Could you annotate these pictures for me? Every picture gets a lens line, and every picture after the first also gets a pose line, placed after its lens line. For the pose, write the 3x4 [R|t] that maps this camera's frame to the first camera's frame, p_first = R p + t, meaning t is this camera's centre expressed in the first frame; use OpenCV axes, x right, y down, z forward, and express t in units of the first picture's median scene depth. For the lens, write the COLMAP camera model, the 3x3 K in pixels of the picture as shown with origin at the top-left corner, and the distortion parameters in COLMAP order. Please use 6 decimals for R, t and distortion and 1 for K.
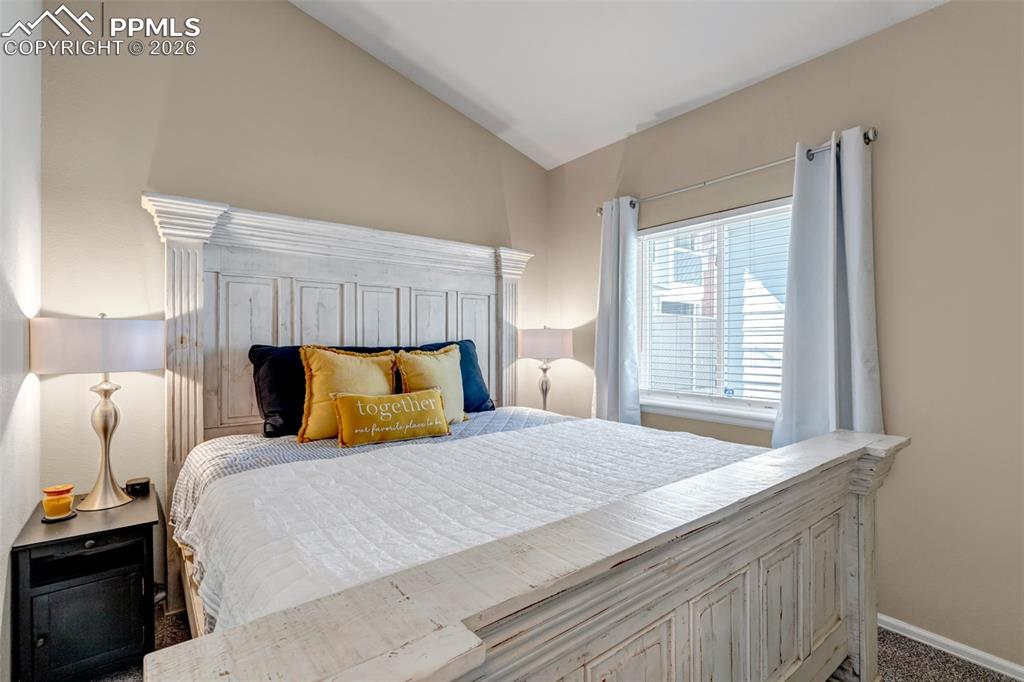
lens RADIAL K [[467.7, 0, 509.9], [0, 467.7, 341.2], [0, 0, 1]] dist [0.000797, 0.000290]
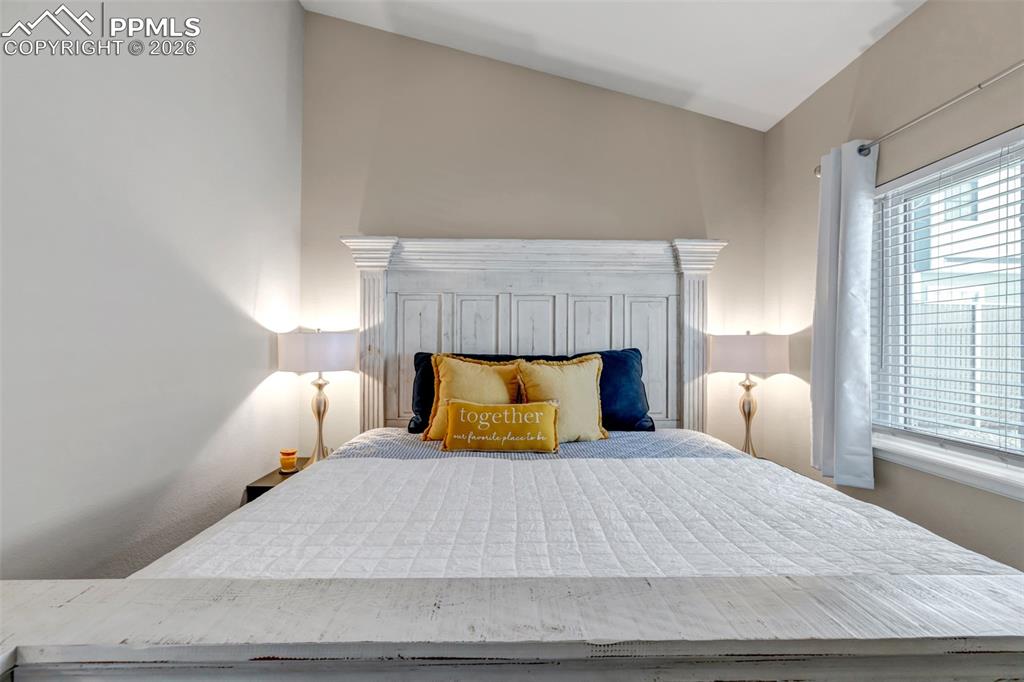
lens RADIAL K [[461.0, 0, 512.0], [0, 461.0, 341.0], [0, 0, 1]] dist [-0.002181, -0.000408]
pose [[0.797725, -0.001706, -0.603020, 0.318461], [-0.003959, 0.999960, -0.008067, -0.011172], [0.603009, 0.008822, 0.797686, 0.203049]]
